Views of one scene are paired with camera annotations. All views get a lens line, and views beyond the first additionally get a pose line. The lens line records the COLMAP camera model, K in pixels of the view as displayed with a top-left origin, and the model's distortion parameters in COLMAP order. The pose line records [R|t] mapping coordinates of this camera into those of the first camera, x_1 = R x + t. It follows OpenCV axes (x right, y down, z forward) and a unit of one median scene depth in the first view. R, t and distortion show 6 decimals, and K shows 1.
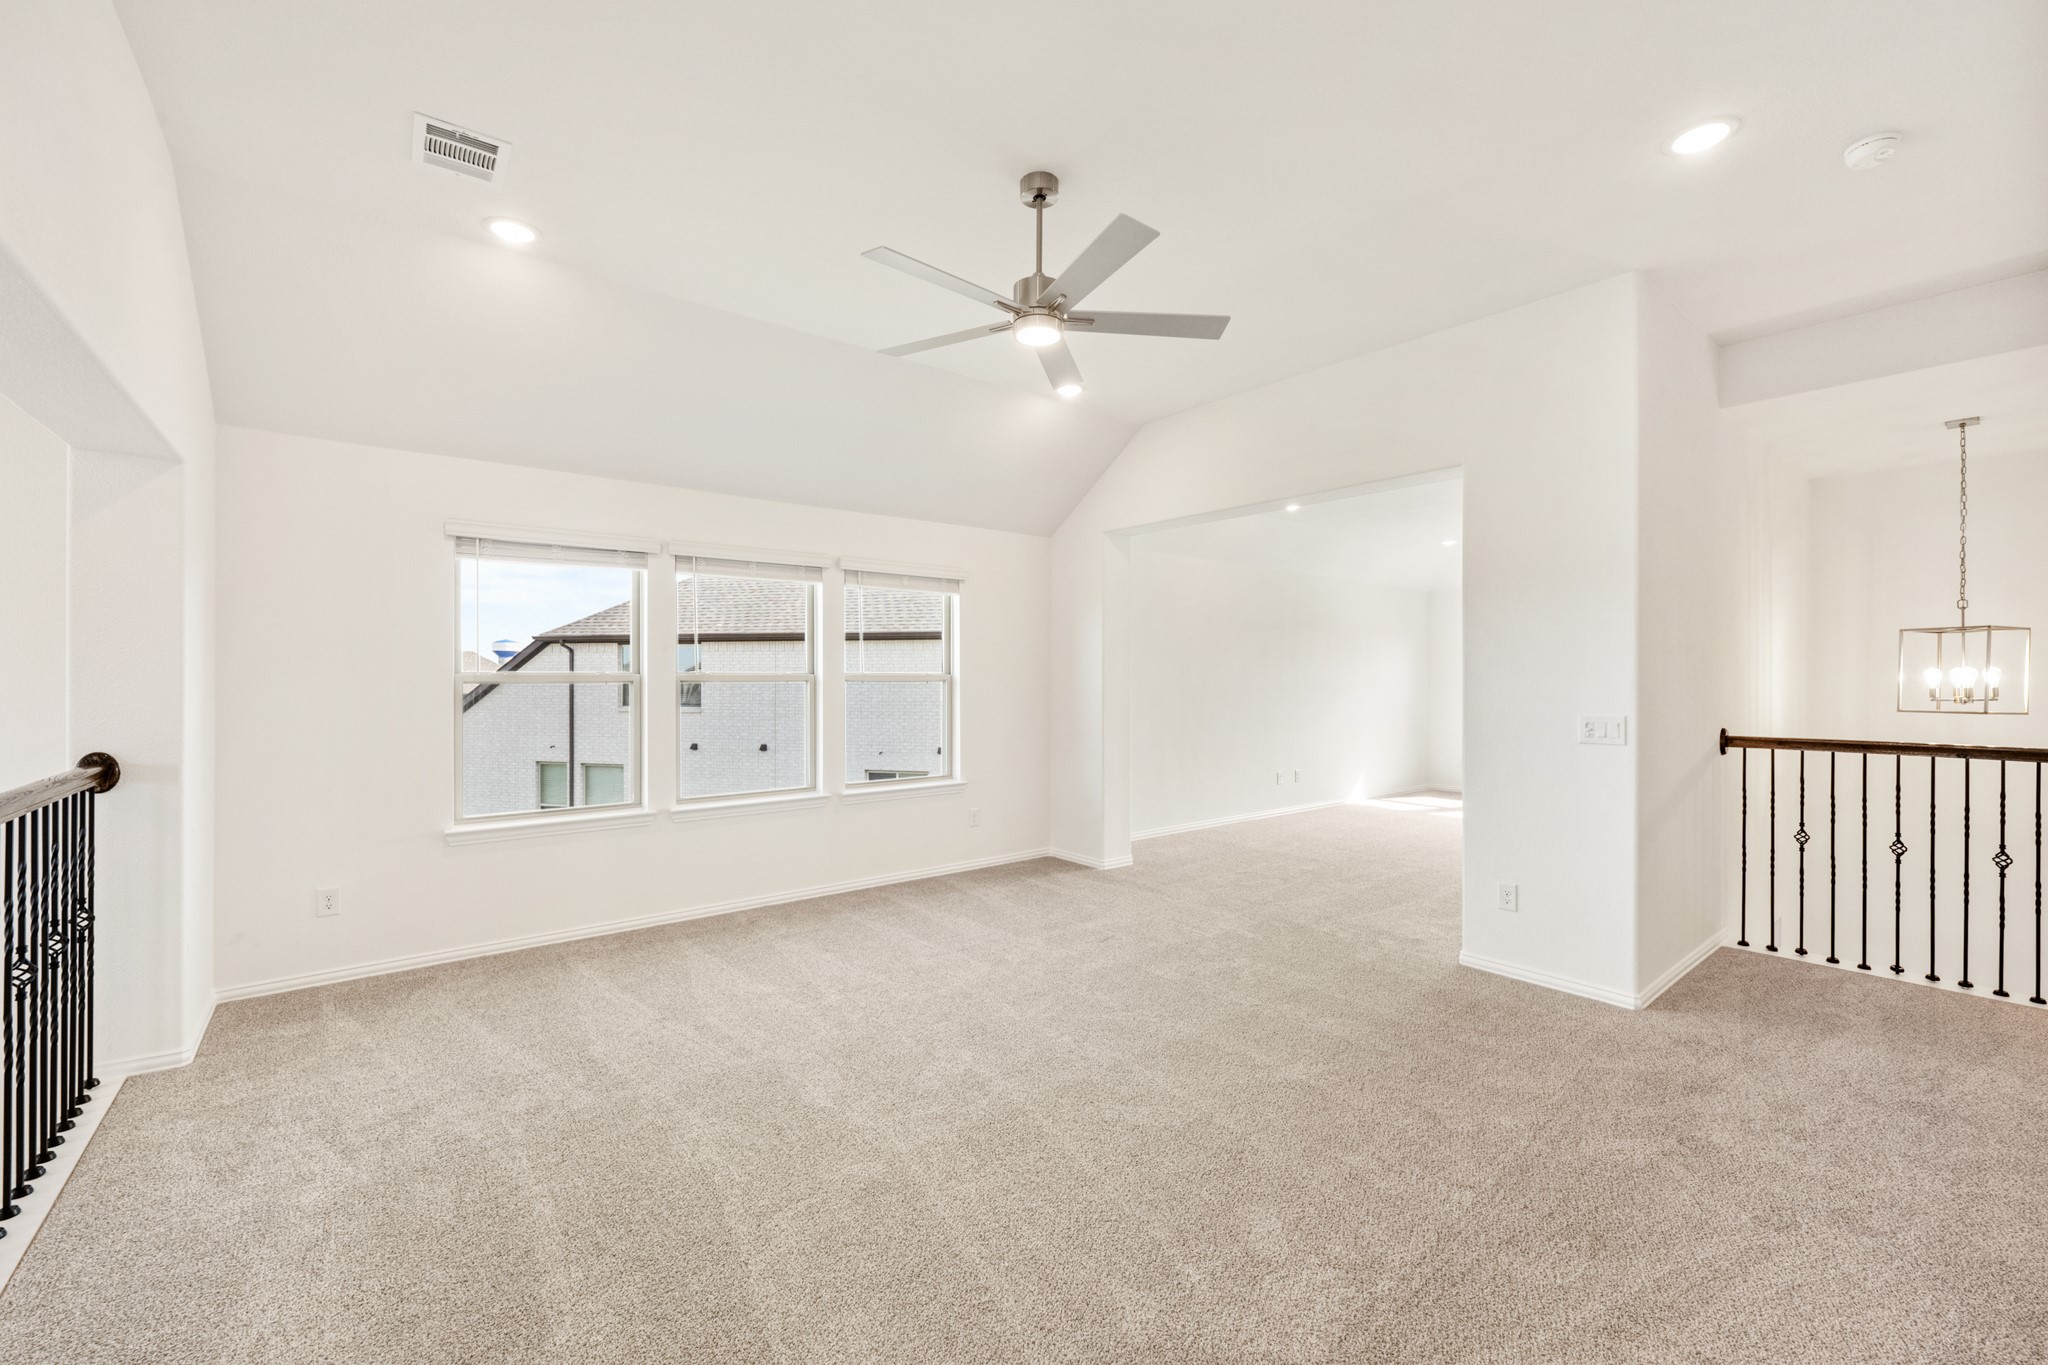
lens RADIAL K [[831.9, 0, 1024.0], [0, 831.9, 682.5], [0, 0, 1]] dist [0.001126, -0.000005]
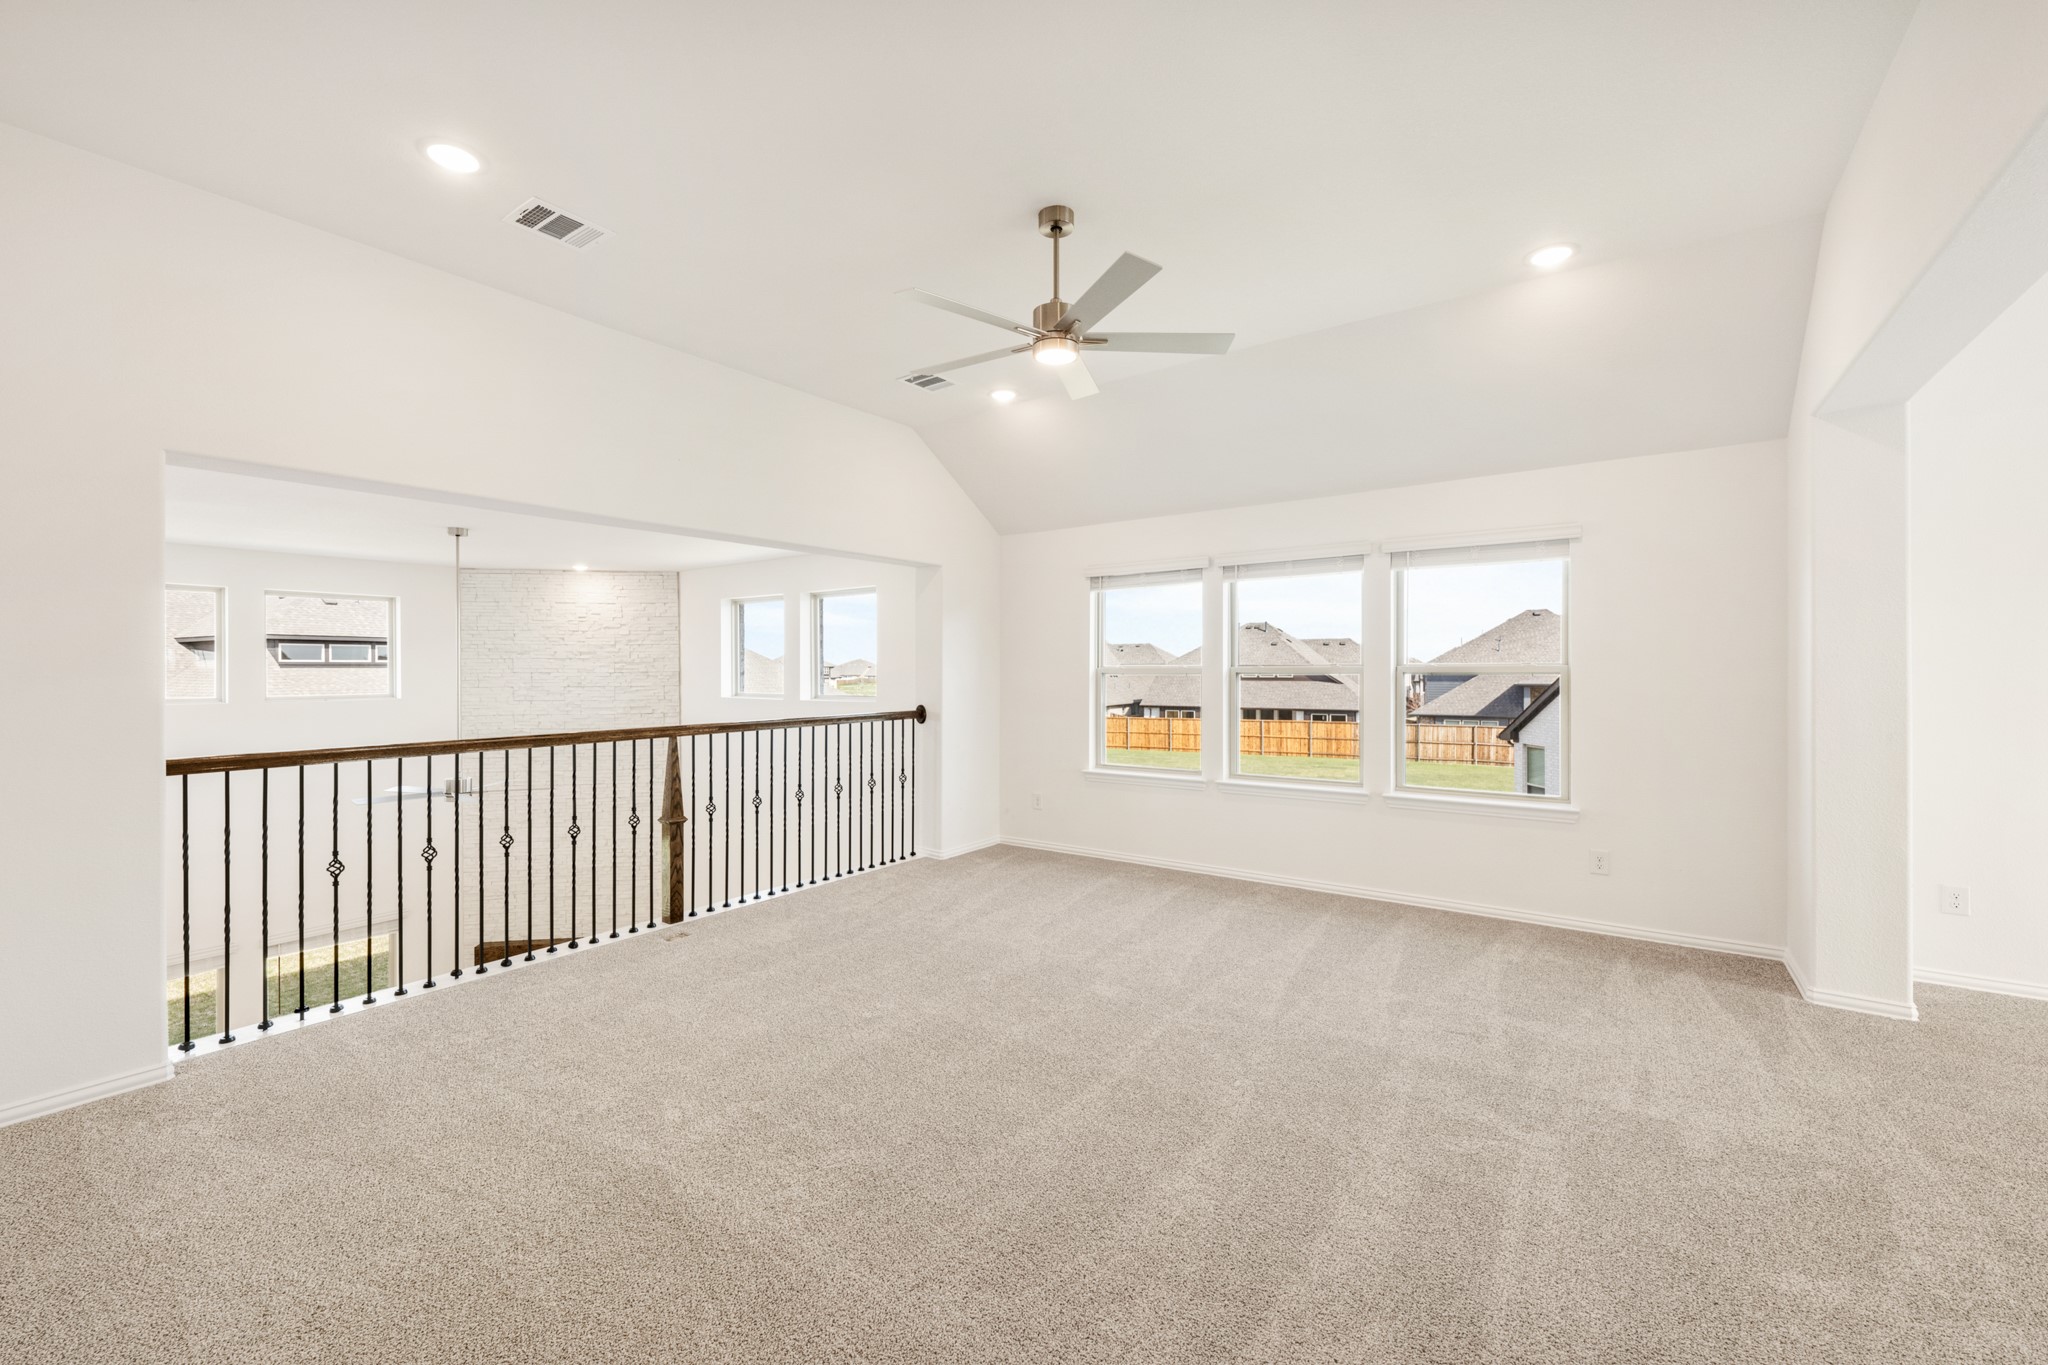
lens RADIAL K [[840.4, 0, 1024.0], [0, 840.4, 682.5], [0, 0, 1]] dist [-0.000339, -0.000094]
pose [[0.261511, 0.015330, -0.965079, 0.686714], [-0.000115, 0.999874, 0.015852, -0.007705], [0.965201, -0.004034, 0.261479, 0.434349]]
